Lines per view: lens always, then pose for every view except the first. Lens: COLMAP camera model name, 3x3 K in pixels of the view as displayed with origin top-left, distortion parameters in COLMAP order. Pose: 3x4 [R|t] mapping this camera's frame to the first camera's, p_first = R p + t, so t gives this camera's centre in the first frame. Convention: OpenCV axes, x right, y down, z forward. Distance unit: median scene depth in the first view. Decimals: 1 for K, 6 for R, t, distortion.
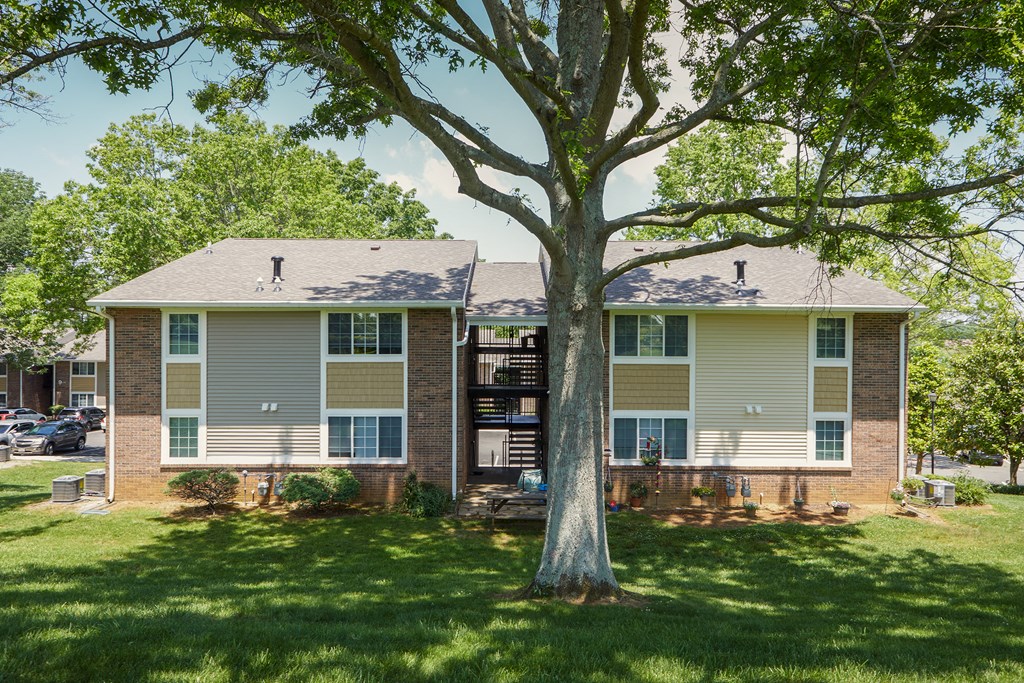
lens RADIAL K [[709.9, 0, 512.0], [0, 709.9, 341.5], [0, 0, 1]] dist [0.006733, -0.001707]
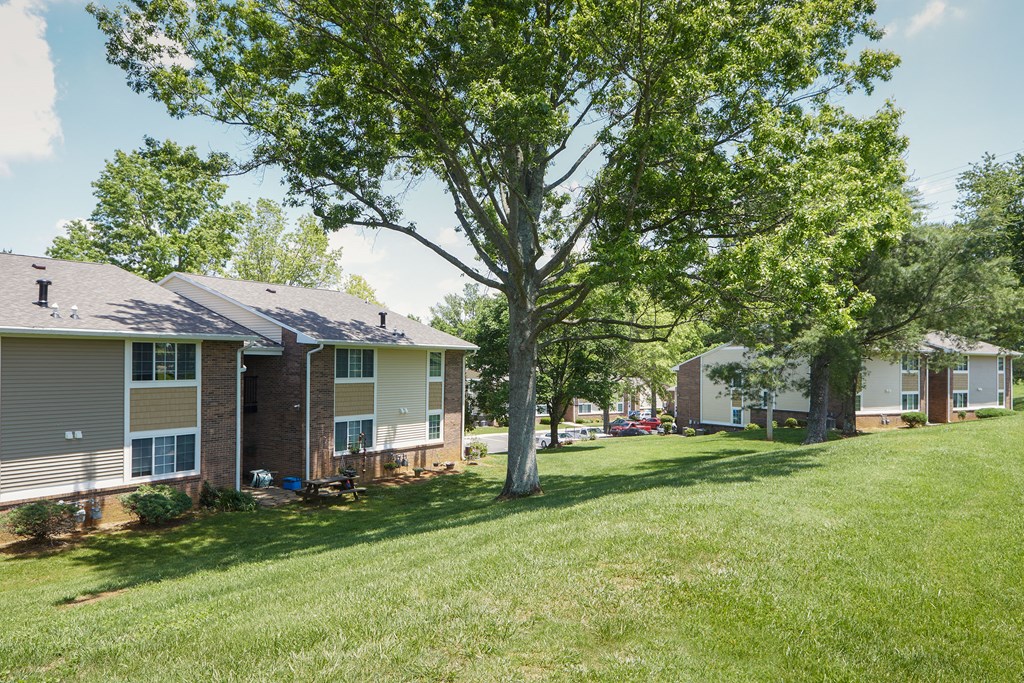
lens RADIAL K [[709.9, 0, 512.0], [0, 709.9, 341.5], [0, 0, 1]] dist [0.006733, -0.001707]
pose [[0.558530, 0.025492, 0.829092, -0.828376], [-0.013506, 0.999675, -0.021639, -0.025820], [-0.829374, 0.000888, 0.558693, -0.070295]]
